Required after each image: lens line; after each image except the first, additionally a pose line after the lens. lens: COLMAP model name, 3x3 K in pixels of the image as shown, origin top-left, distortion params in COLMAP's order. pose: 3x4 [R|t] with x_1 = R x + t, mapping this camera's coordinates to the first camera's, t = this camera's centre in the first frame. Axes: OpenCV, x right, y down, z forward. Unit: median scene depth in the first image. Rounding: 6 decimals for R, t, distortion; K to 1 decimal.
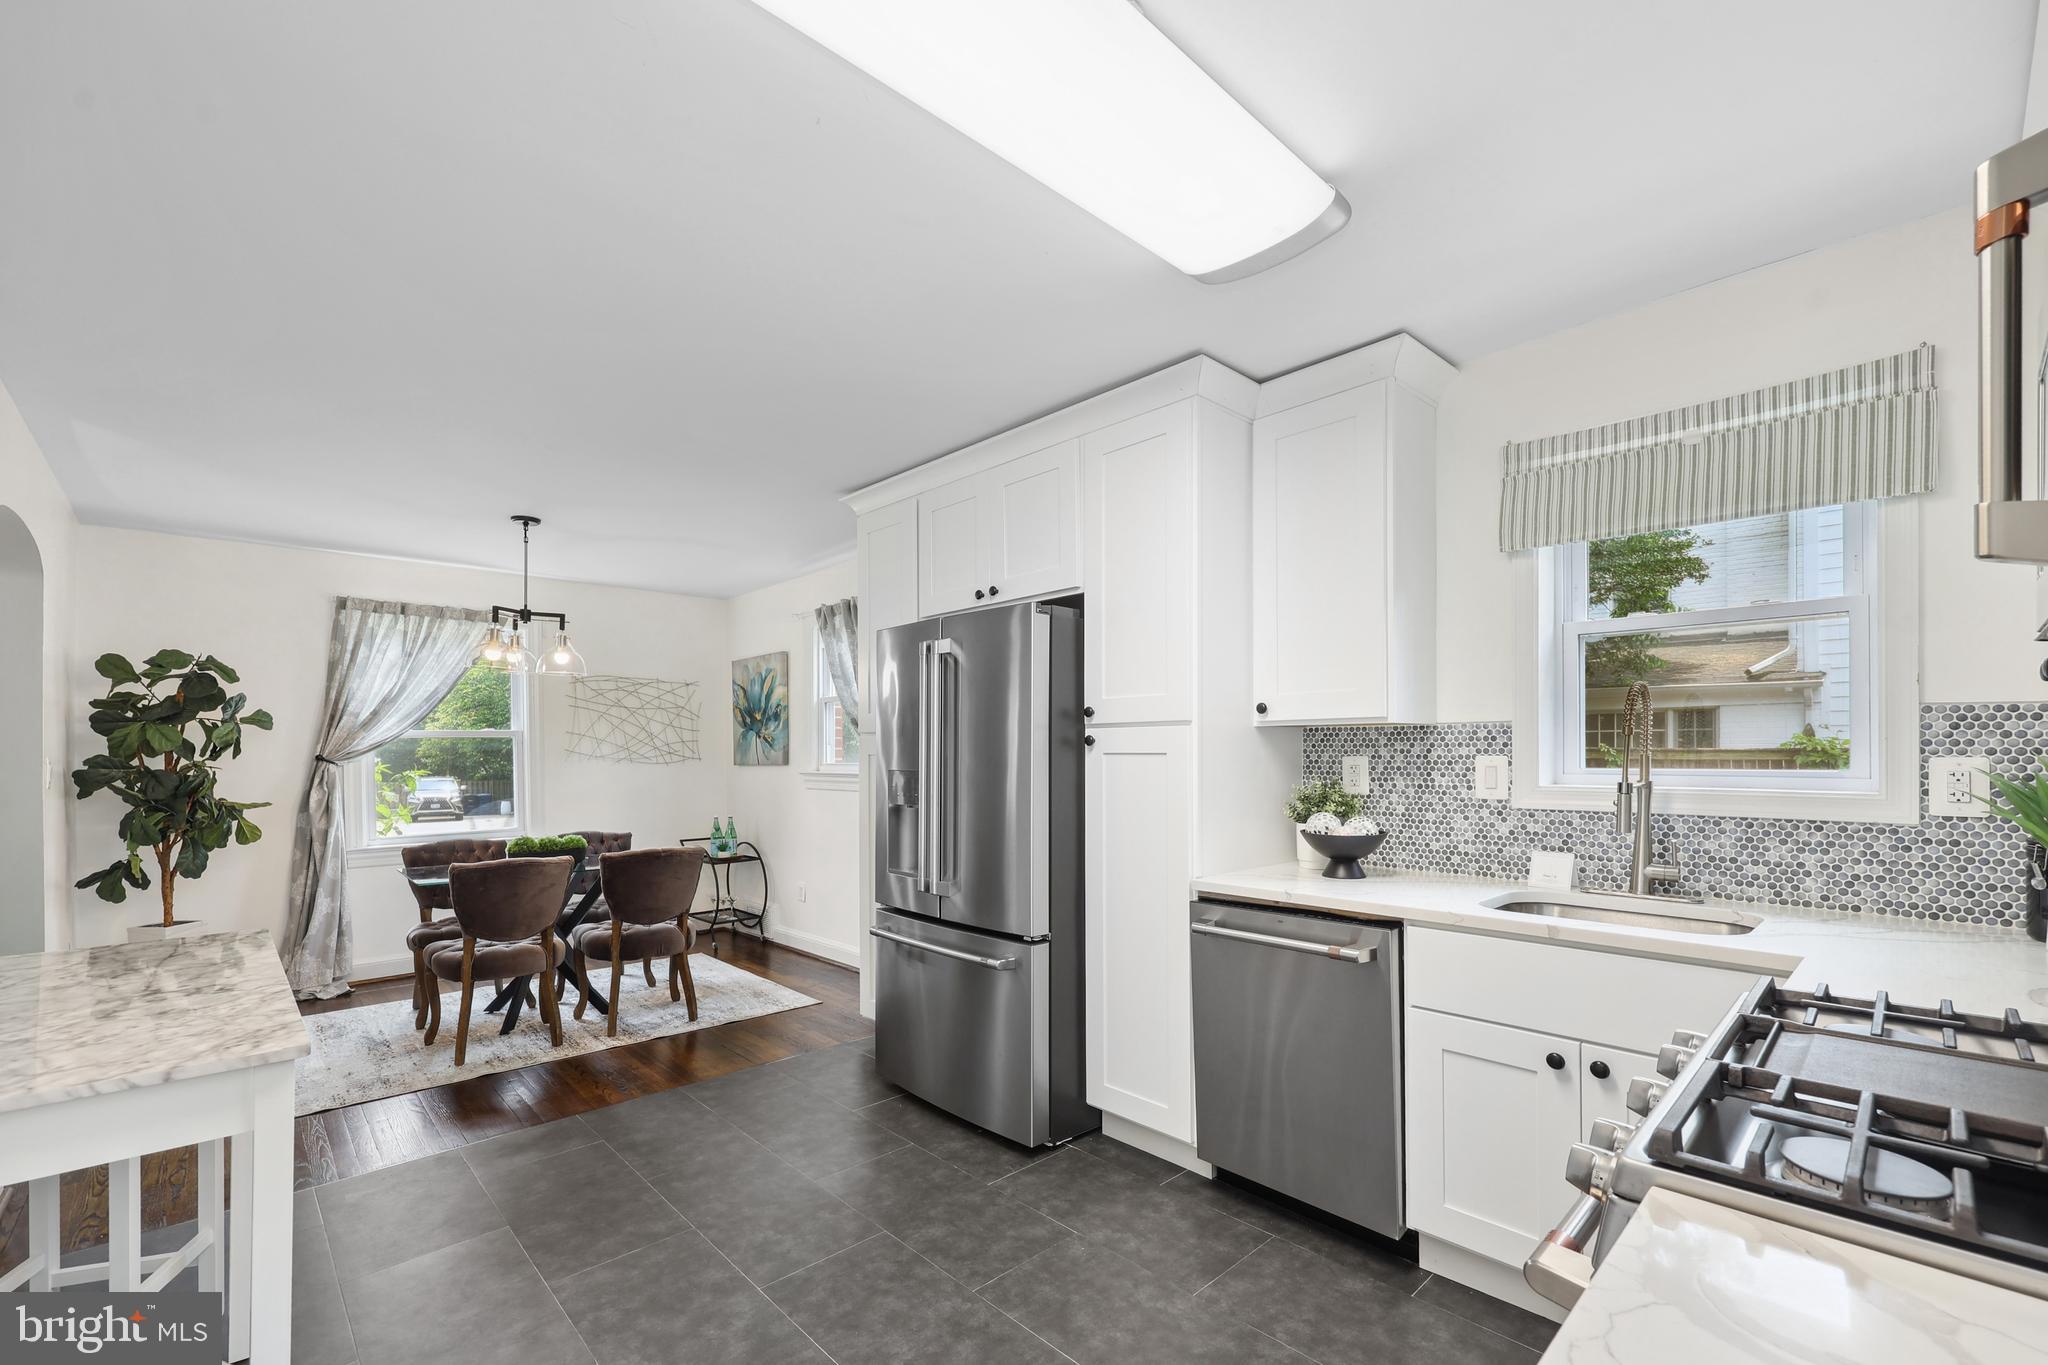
lens RADIAL K [[854.8, 0, 1029.8], [0, 854.8, 749.3], [0, 0, 1]] dist [0.003021, 0.000036]
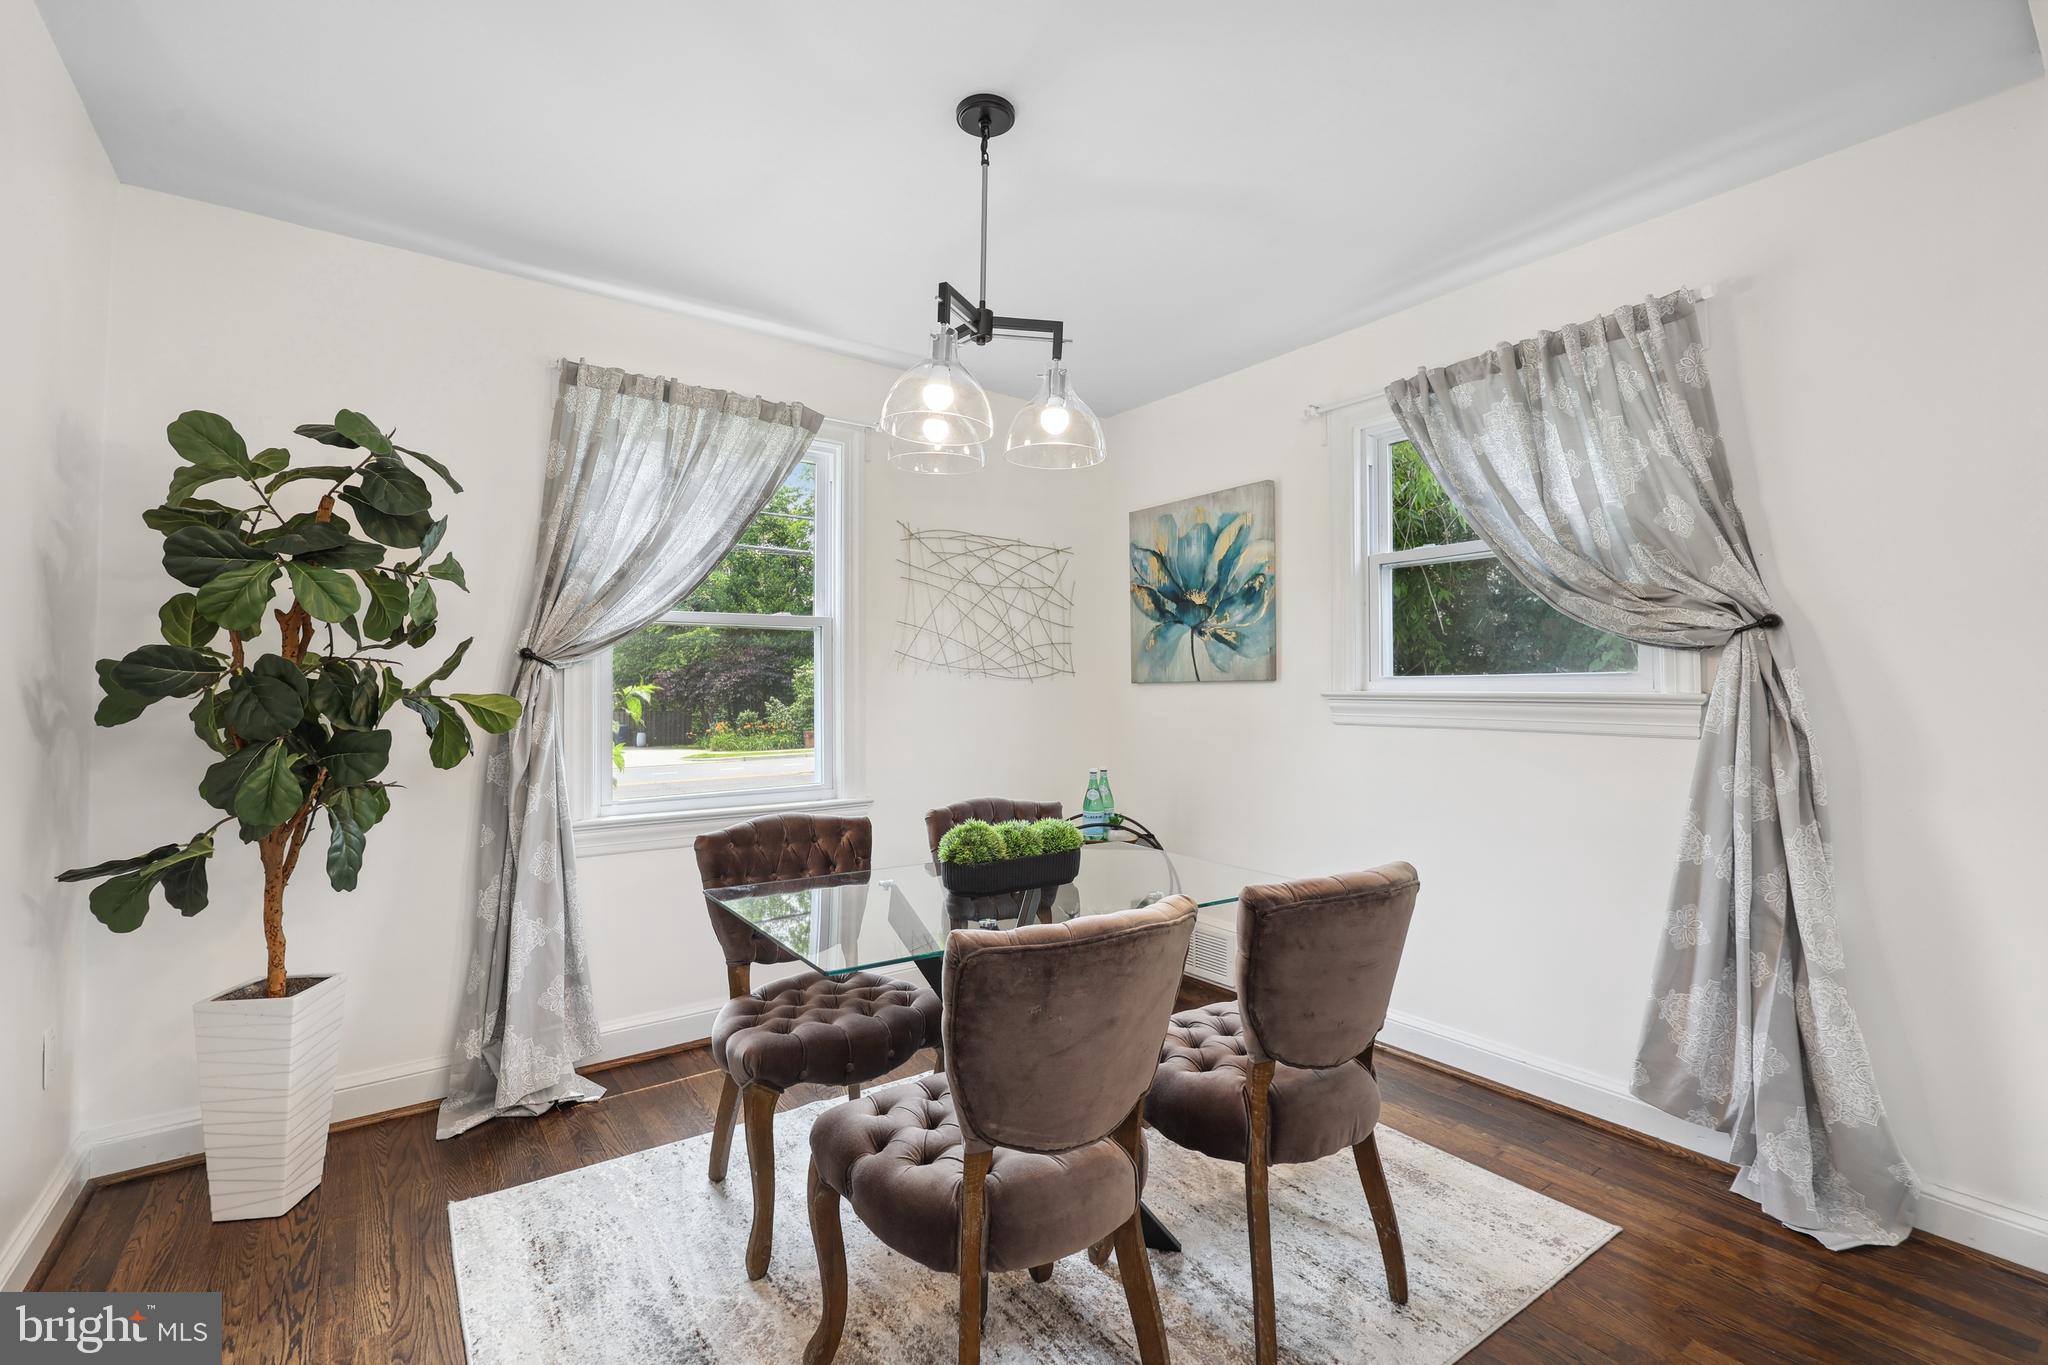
lens RADIAL K [[874.4, 0, 1032.0], [0, 874.4, 667.7], [0, 0, 1]] dist [-0.000568, 0.000700]
pose [[0.992778, 0.007920, -0.119707, -0.421547], [-0.010136, 0.999788, -0.017909, 0.023920], [0.119540, 0.018993, 0.992648, 0.461702]]
